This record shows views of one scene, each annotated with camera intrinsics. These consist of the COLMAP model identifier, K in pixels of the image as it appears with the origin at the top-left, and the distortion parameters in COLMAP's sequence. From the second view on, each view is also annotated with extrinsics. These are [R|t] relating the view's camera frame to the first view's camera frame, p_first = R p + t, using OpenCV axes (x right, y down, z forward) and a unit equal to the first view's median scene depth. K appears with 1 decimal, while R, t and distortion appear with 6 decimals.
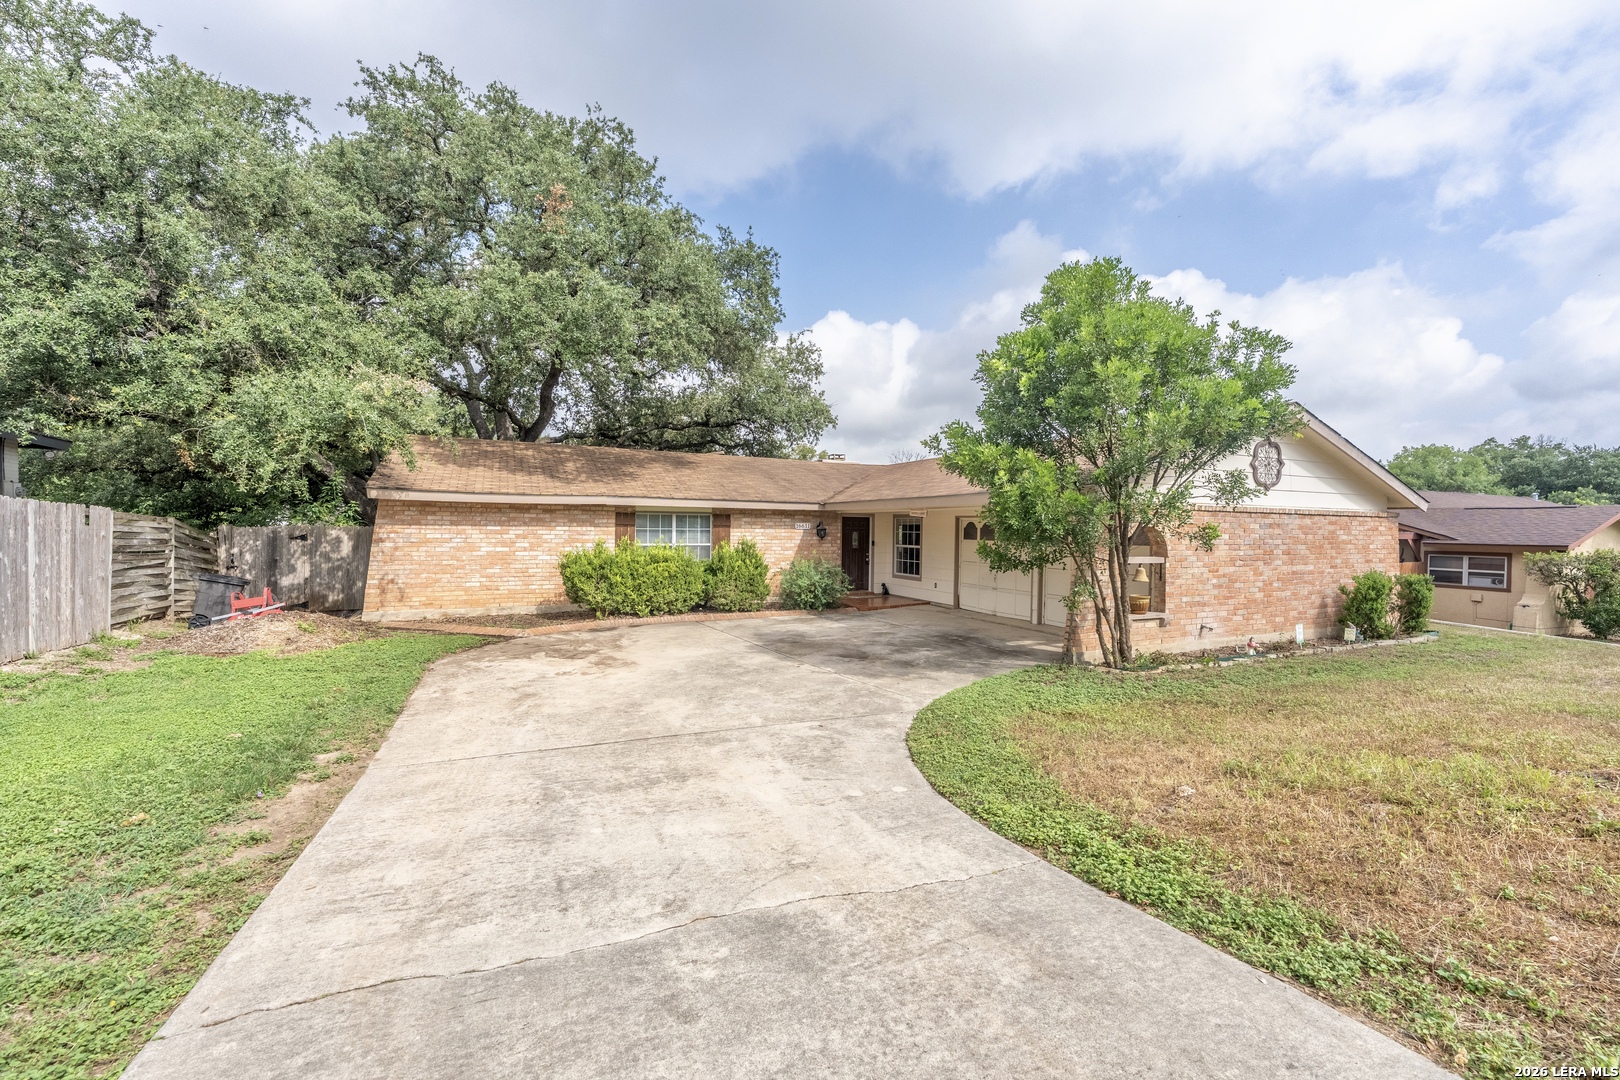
lens RADIAL K [[653.1, 0, 809.5], [0, 653.1, 544.6], [0, 0, 1]] dist [-0.001887, -0.000244]
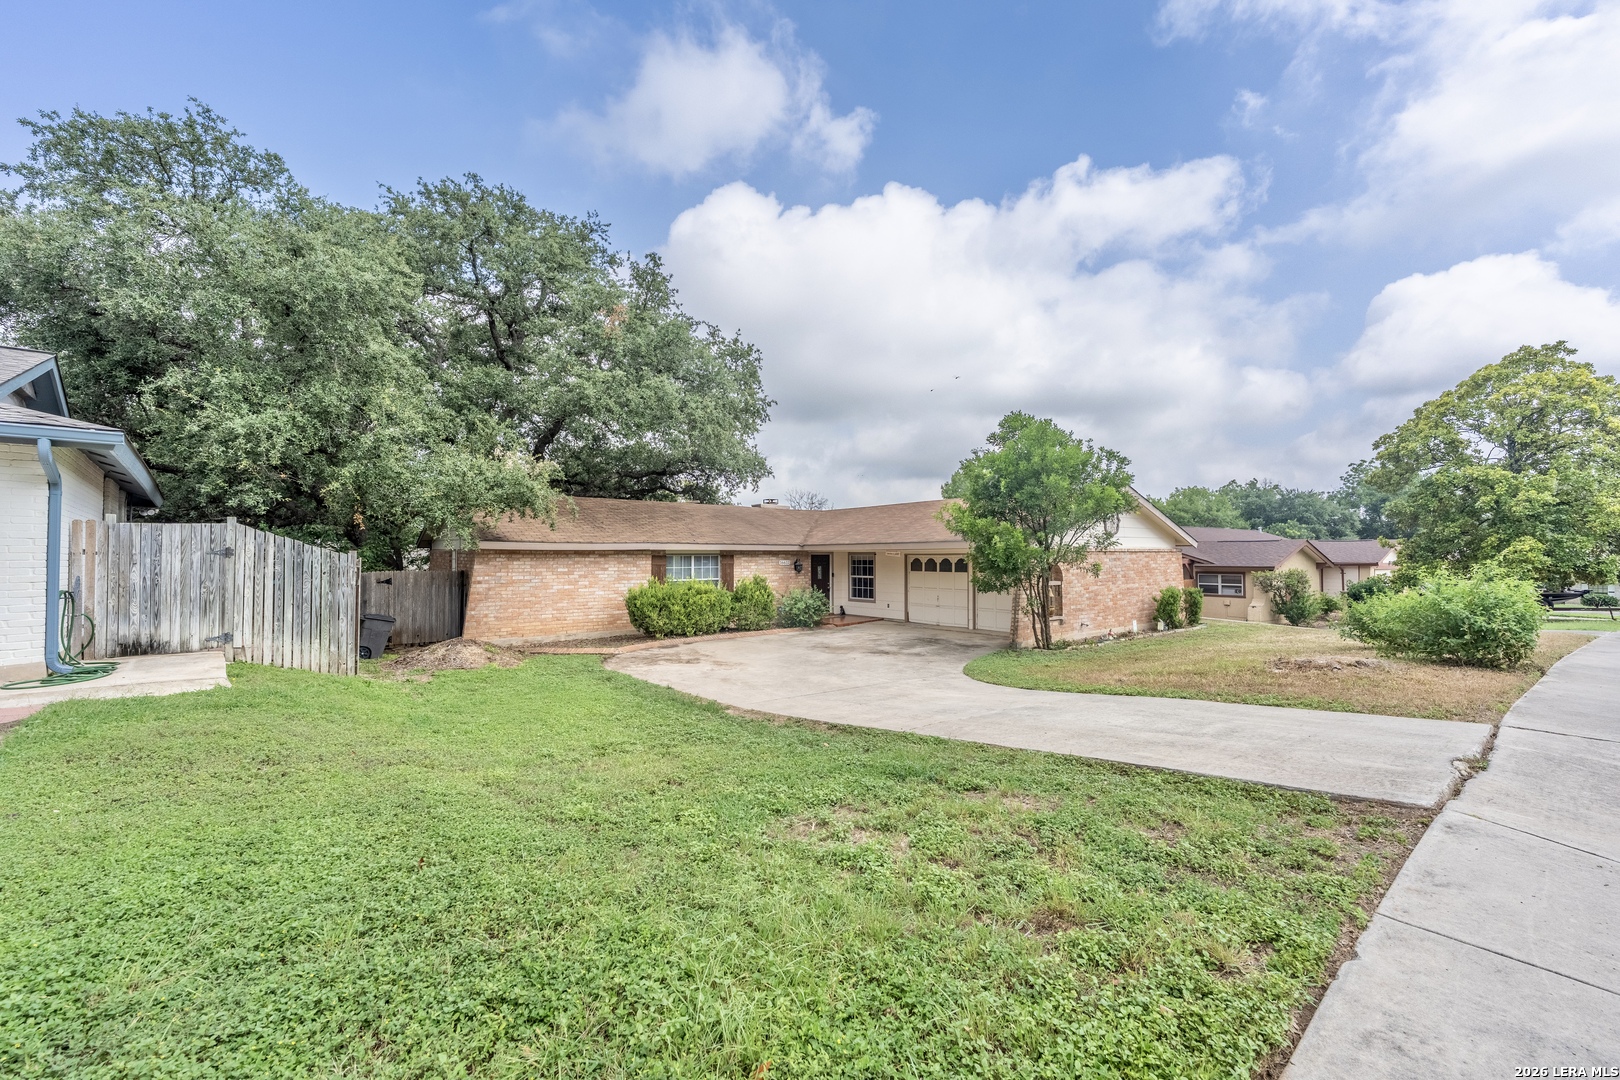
lens RADIAL K [[653.1, 0, 809.4], [0, 653.1, 541.0], [0, 0, 1]] dist [-0.001887, -0.000244]
pose [[0.974439, -0.010499, 0.224407, -0.291341], [0.021420, 0.998698, -0.046287, -0.012476], [-0.223629, 0.049911, 0.973395, -0.297970]]
